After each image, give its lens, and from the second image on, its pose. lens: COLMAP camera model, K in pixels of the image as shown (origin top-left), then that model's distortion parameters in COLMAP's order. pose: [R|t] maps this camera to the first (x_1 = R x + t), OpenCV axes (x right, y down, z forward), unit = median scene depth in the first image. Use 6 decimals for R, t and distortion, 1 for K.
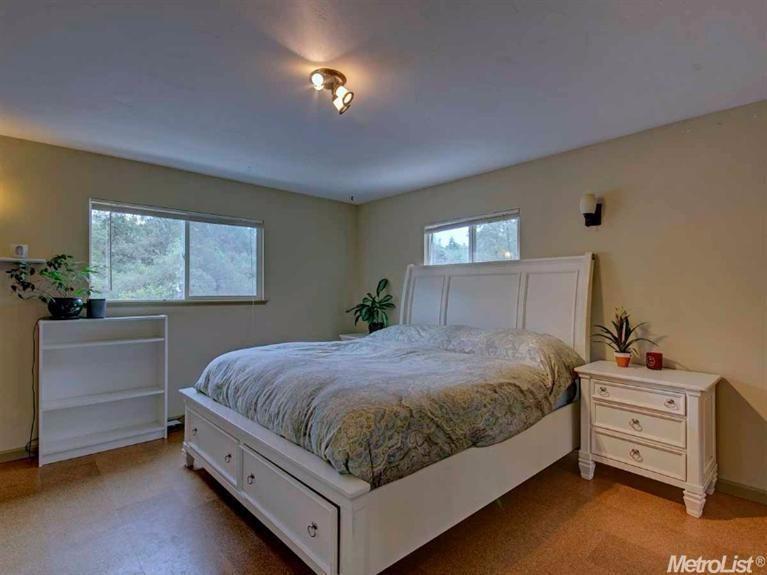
lens RADIAL K [[408.4, 0, 383.5], [0, 408.4, 287.5], [0, 0, 1]] dist [0.018985, 0.000360]
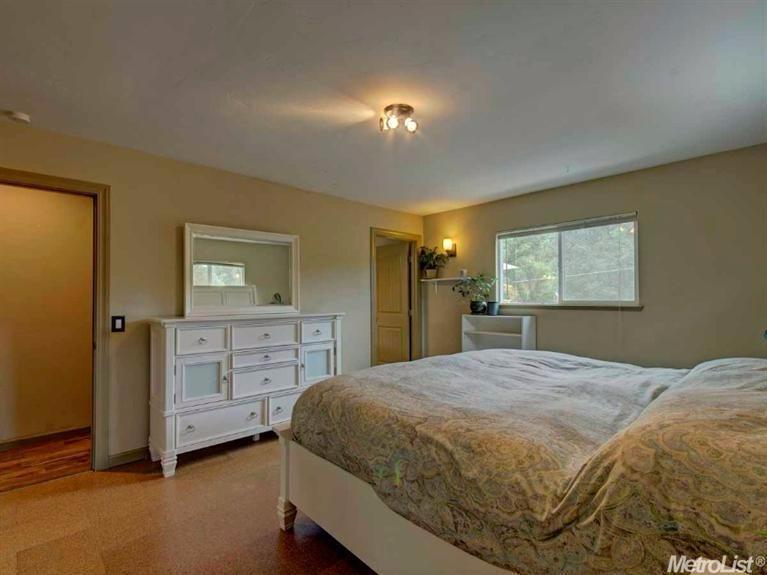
lens RADIAL K [[360.2, 0, 384.5], [0, 360.2, 291.5], [0, 0, 1]] dist [-0.000760, -0.000053]
pose [[0.017634, -0.019647, -0.999651, 0.572240], [0.014768, 0.999703, -0.019388, 0.010164], [0.999735, -0.014421, 0.017919, 0.619035]]
